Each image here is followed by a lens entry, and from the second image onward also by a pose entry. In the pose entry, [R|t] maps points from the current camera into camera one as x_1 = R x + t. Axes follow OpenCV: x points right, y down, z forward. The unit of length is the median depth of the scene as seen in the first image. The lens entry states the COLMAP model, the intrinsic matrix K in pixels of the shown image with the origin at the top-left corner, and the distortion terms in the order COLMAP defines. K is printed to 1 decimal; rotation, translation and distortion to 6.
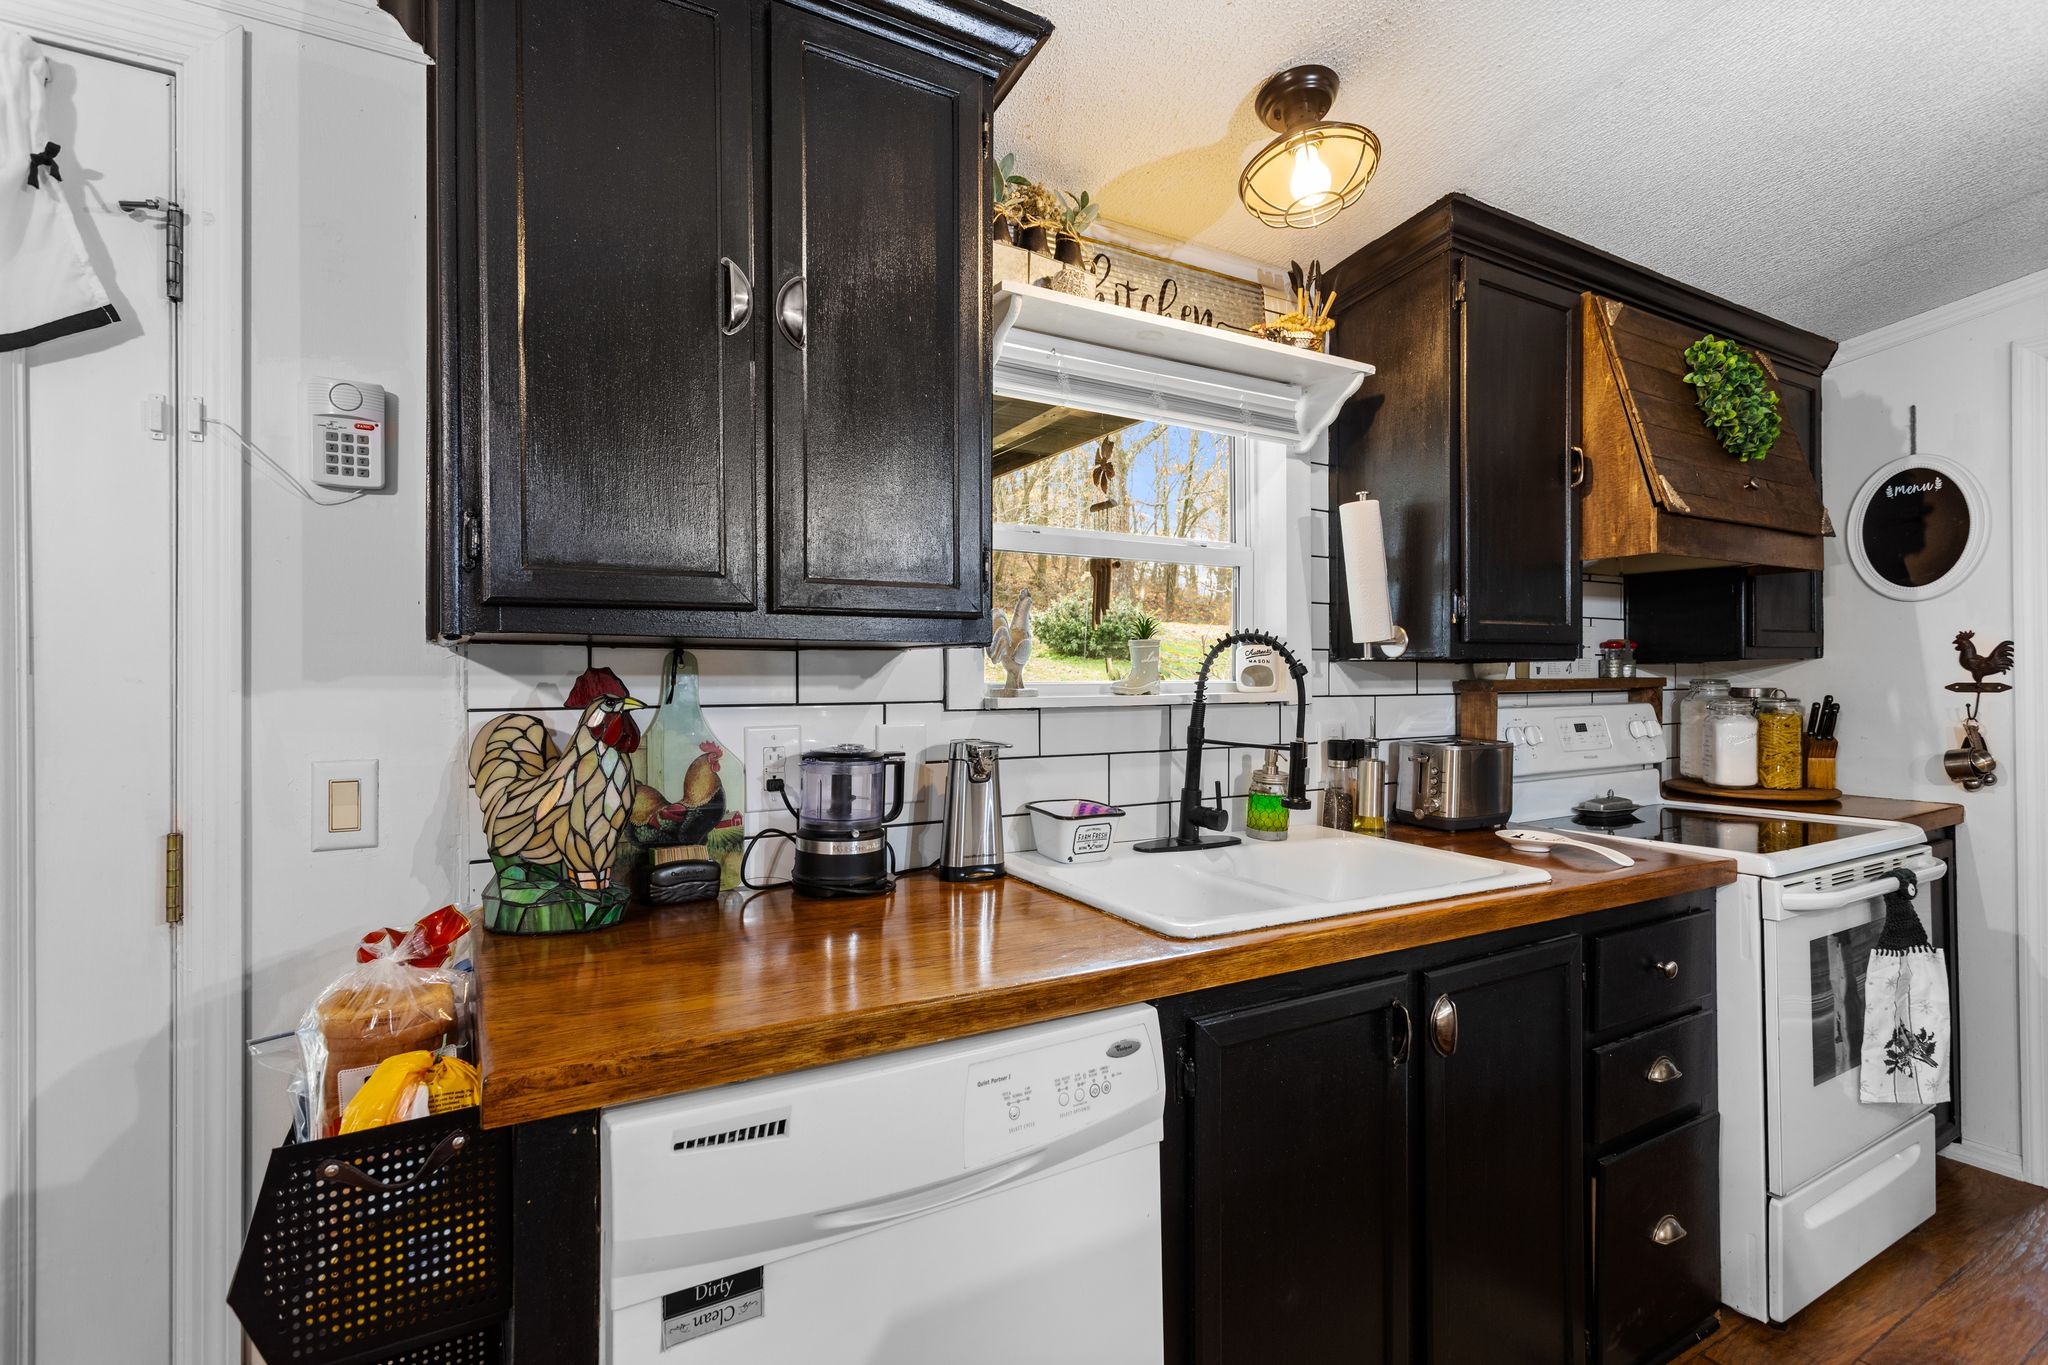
lens RADIAL K [[974.9, 0, 1027.5], [0, 974.9, 683.1], [0, 0, 1]] dist [0.002056, 0.000351]
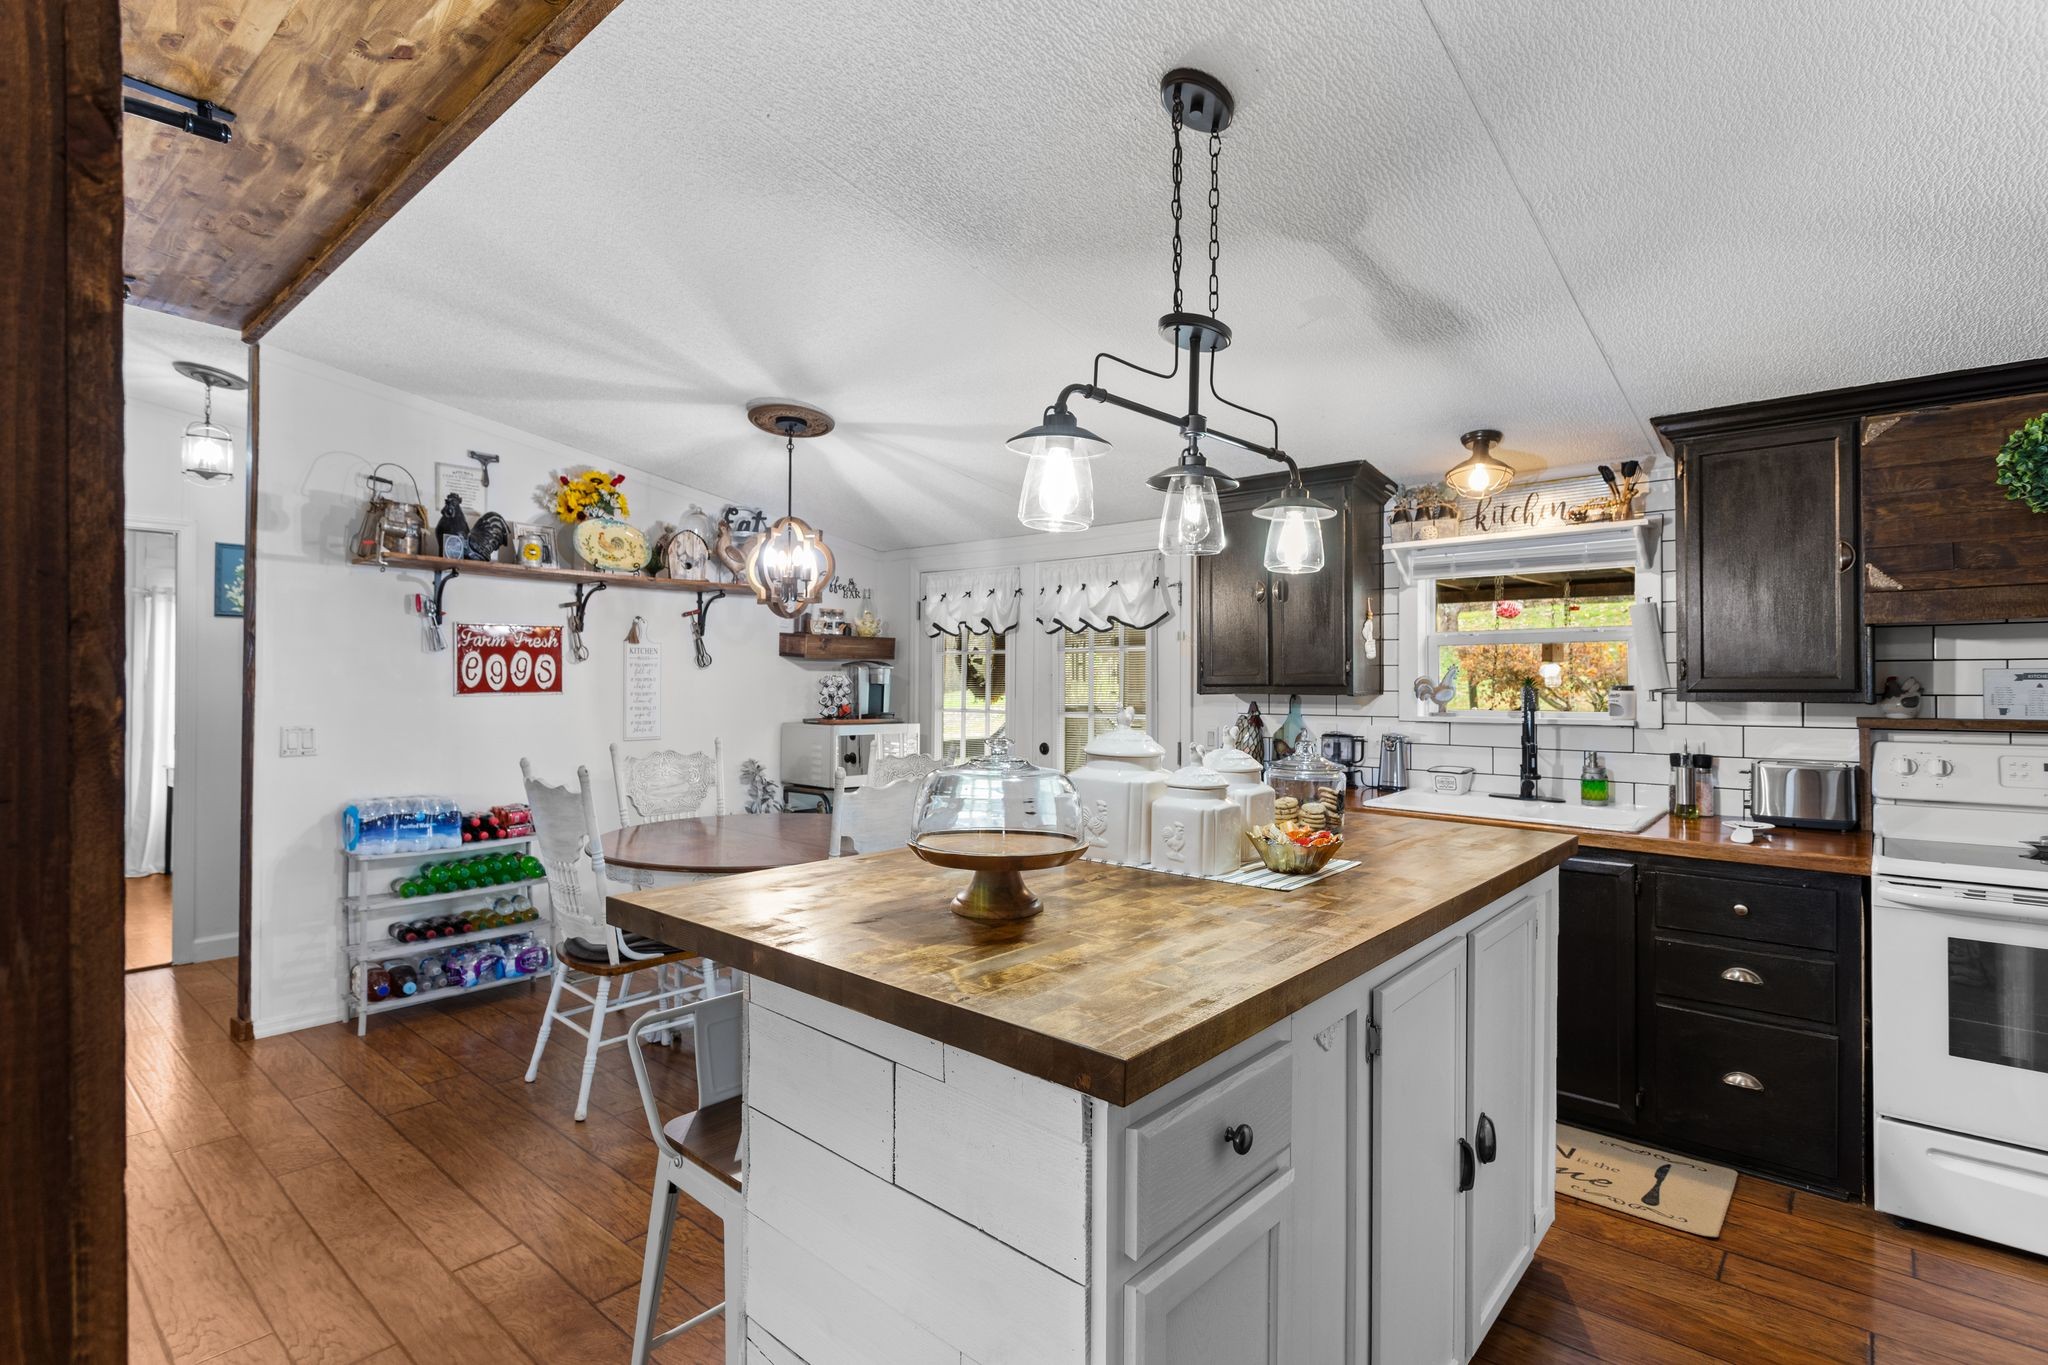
lens RADIAL K [[974.9, 0, 1012.5], [0, 974.9, 675.6], [0, 0, 1]] dist [0.002056, 0.000351]
pose [[0.297149, -0.003884, -0.954823, 1.878818], [-0.006419, 0.999961, -0.006065, -0.060474], [0.954809, 0.007932, 0.297113, -0.564301]]
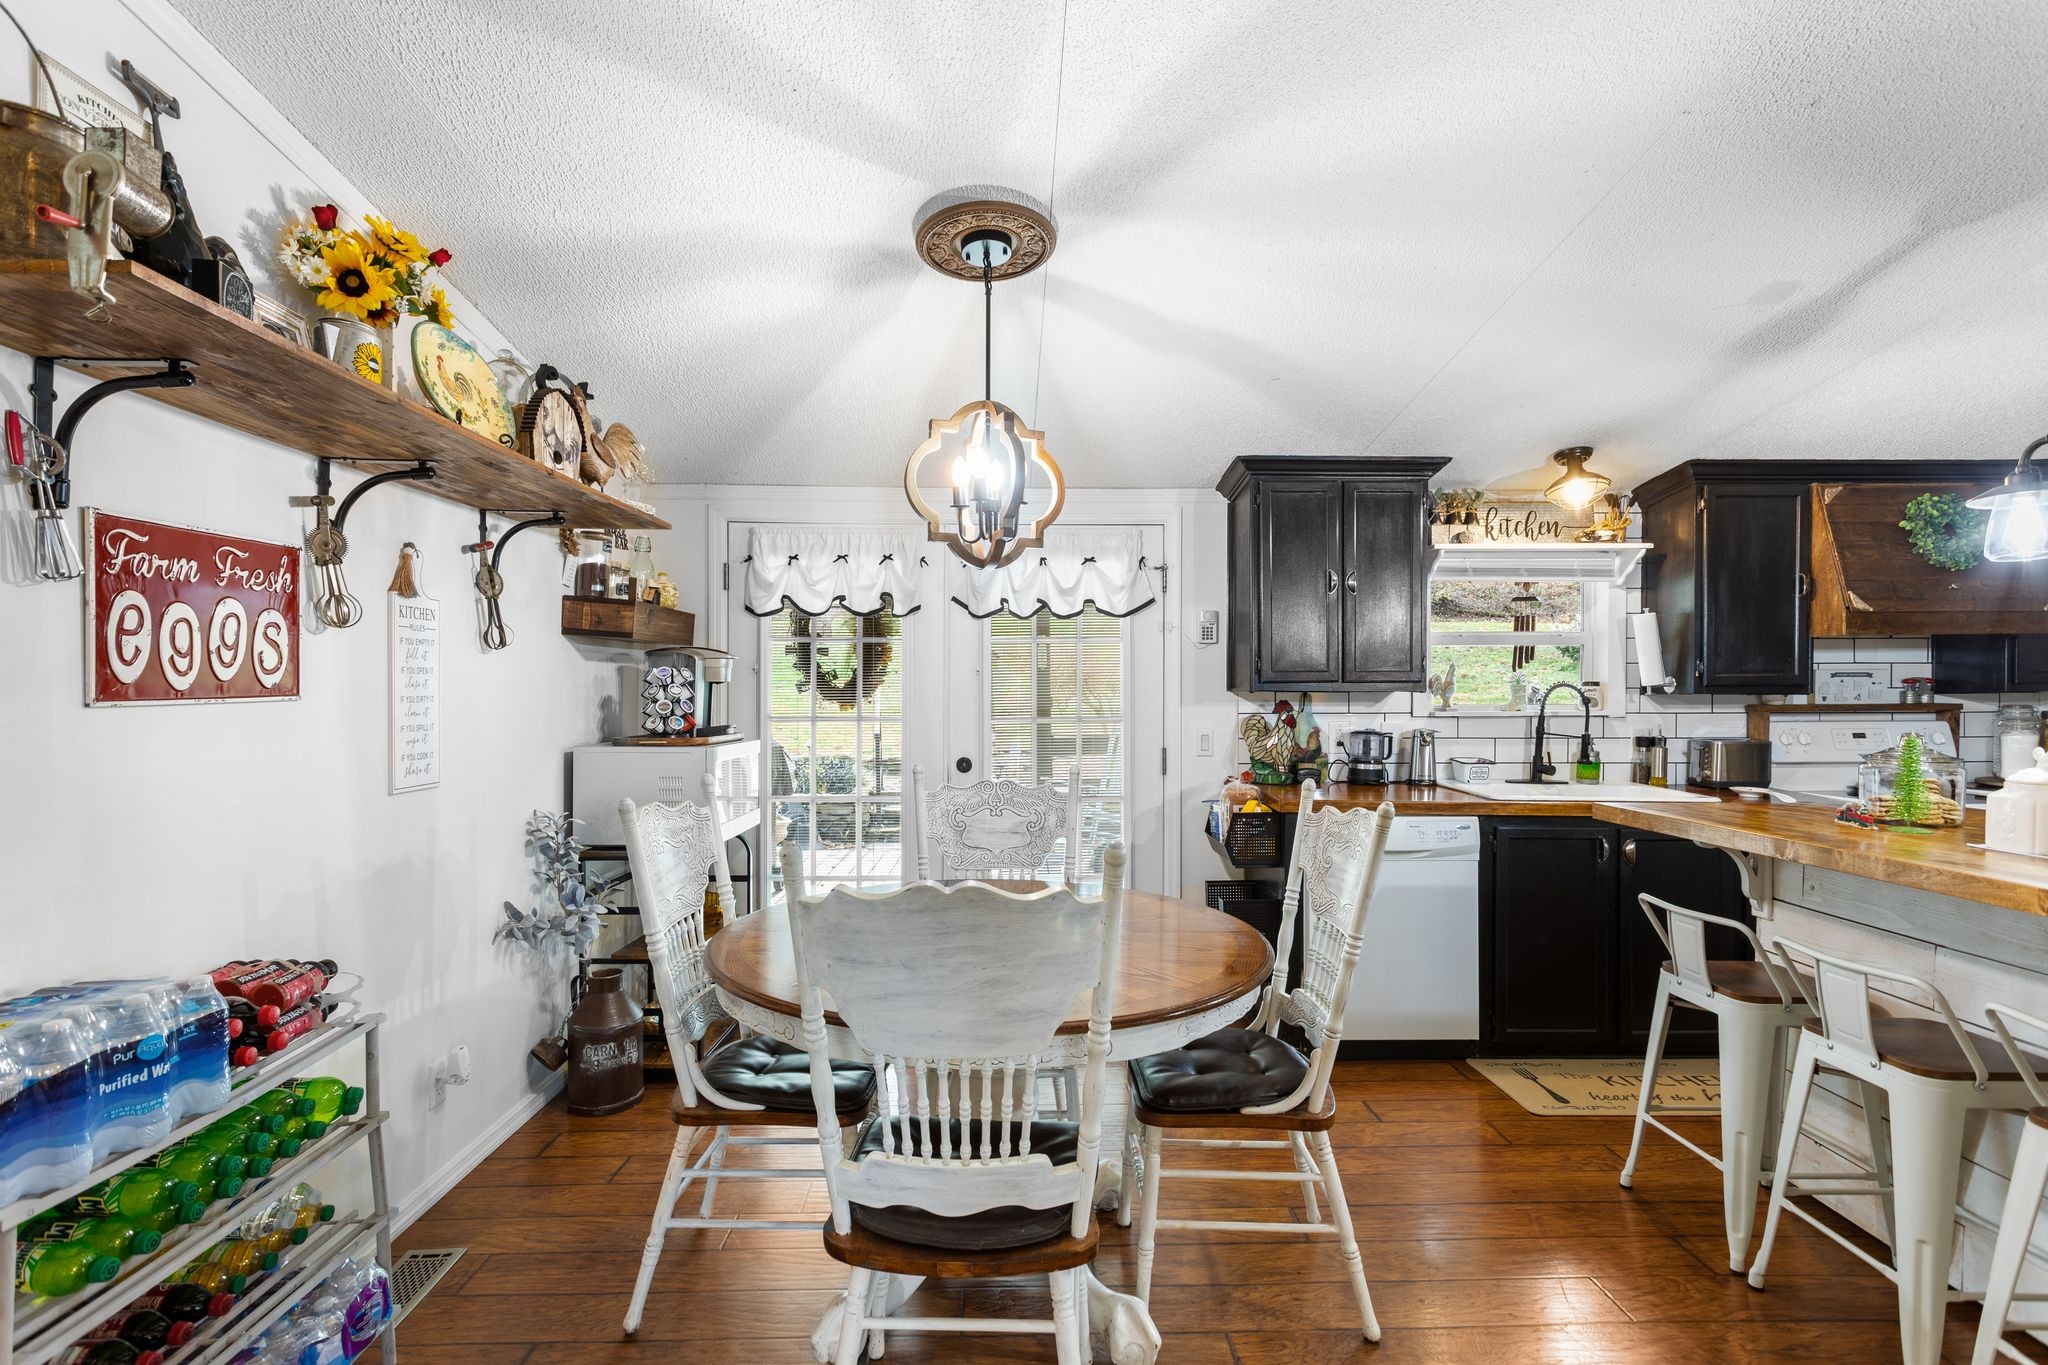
lens RADIAL K [[974.9, 0, 1017.4], [0, 974.9, 698.3], [0, 0, 1]] dist [0.002056, 0.000351]
pose [[0.866378, 0.006897, -0.499341, 0.274532], [-0.003601, 0.999965, 0.007564, -0.032017], [0.499376, -0.004755, 0.866372, -1.569487]]
